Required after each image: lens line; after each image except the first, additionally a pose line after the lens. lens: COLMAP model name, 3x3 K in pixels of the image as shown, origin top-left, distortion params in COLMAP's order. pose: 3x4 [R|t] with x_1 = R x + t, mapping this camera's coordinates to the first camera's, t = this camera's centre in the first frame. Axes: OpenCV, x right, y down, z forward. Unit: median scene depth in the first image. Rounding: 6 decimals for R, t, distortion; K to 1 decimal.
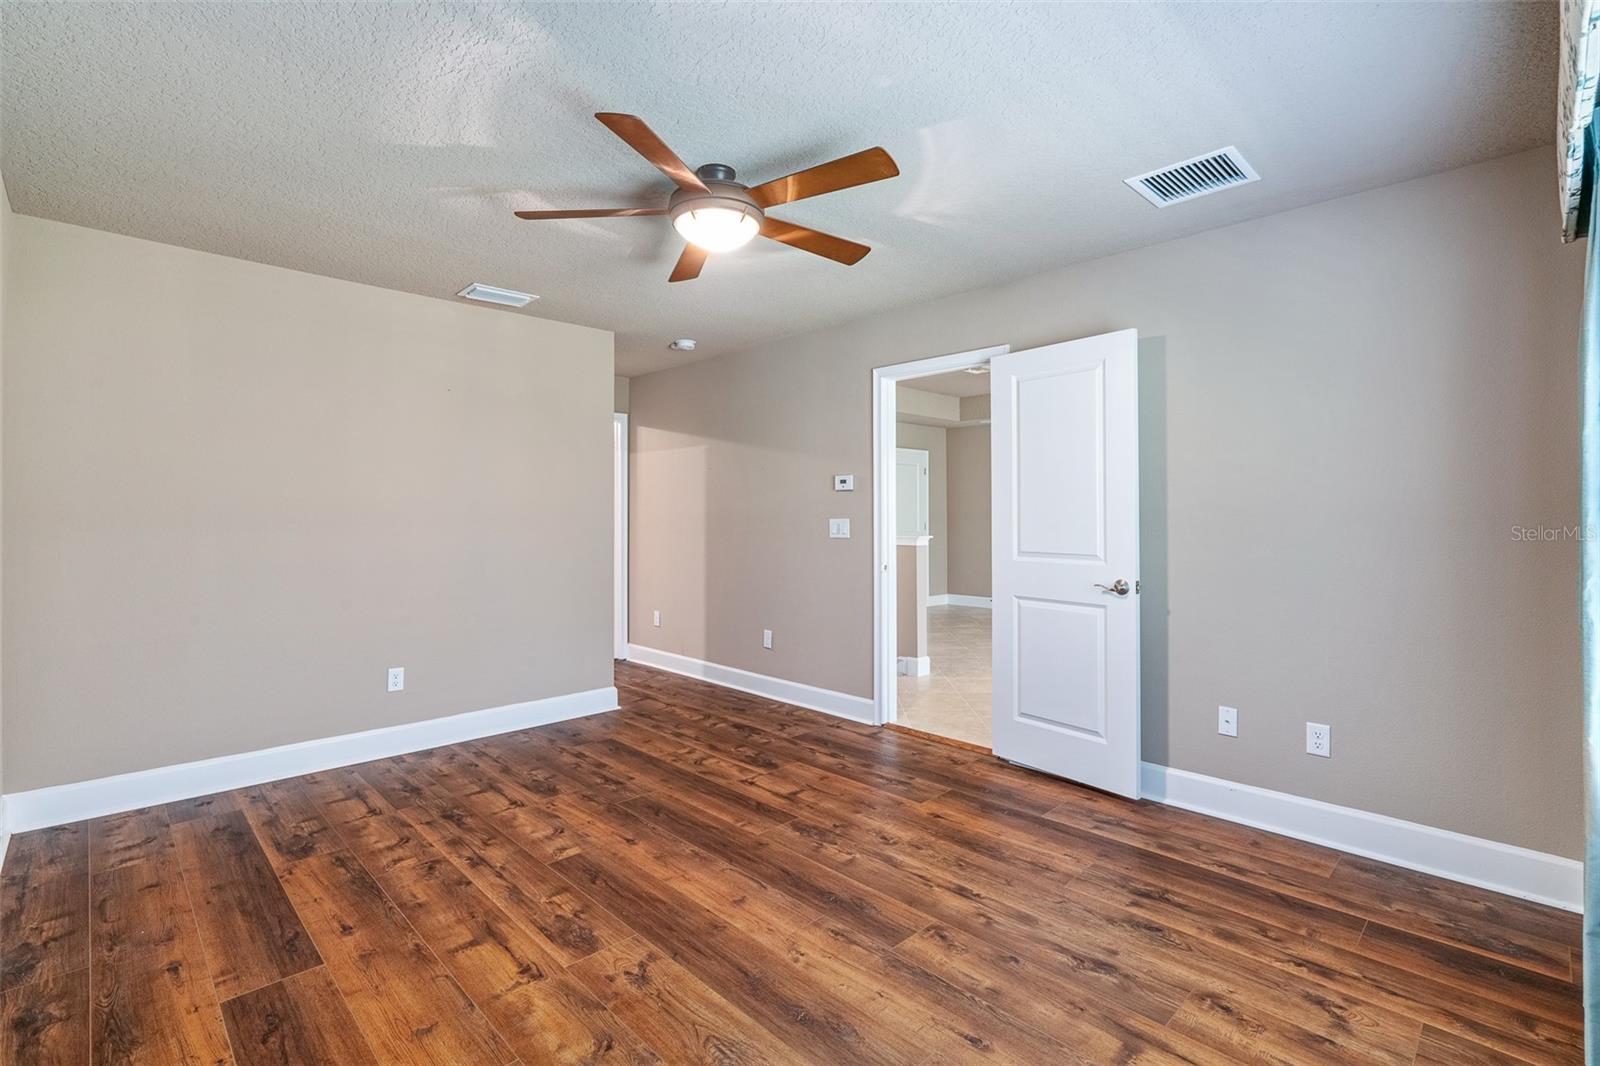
lens RADIAL K [[727.9, 0, 803.8], [0, 727.9, 522.2], [0, 0, 1]] dist [-0.007676, 0.003094]
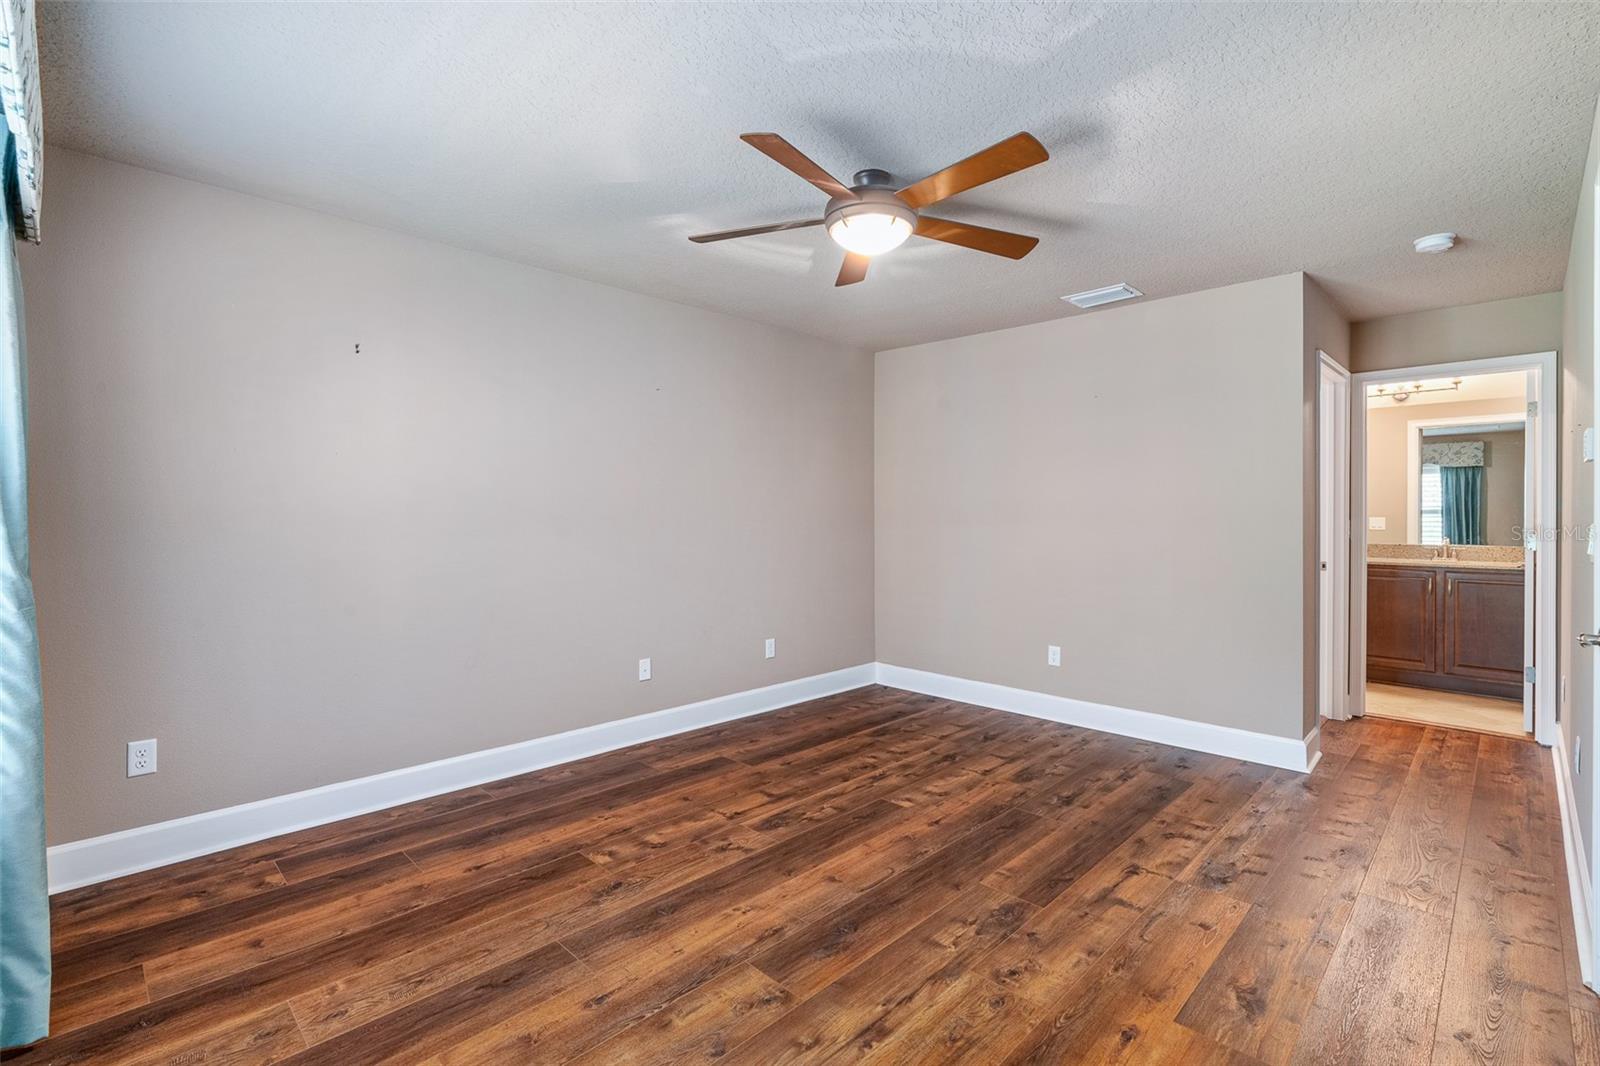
lens RADIAL K [[727.9, 0, 802.8], [0, 727.9, 526.4], [0, 0, 1]] dist [-0.007676, 0.003094]
pose [[0.018323, 0.015385, -0.999714, 0.775889], [-0.009286, 0.999841, 0.015217, -0.005218], [0.999789, 0.009004, 0.018463, 0.755822]]
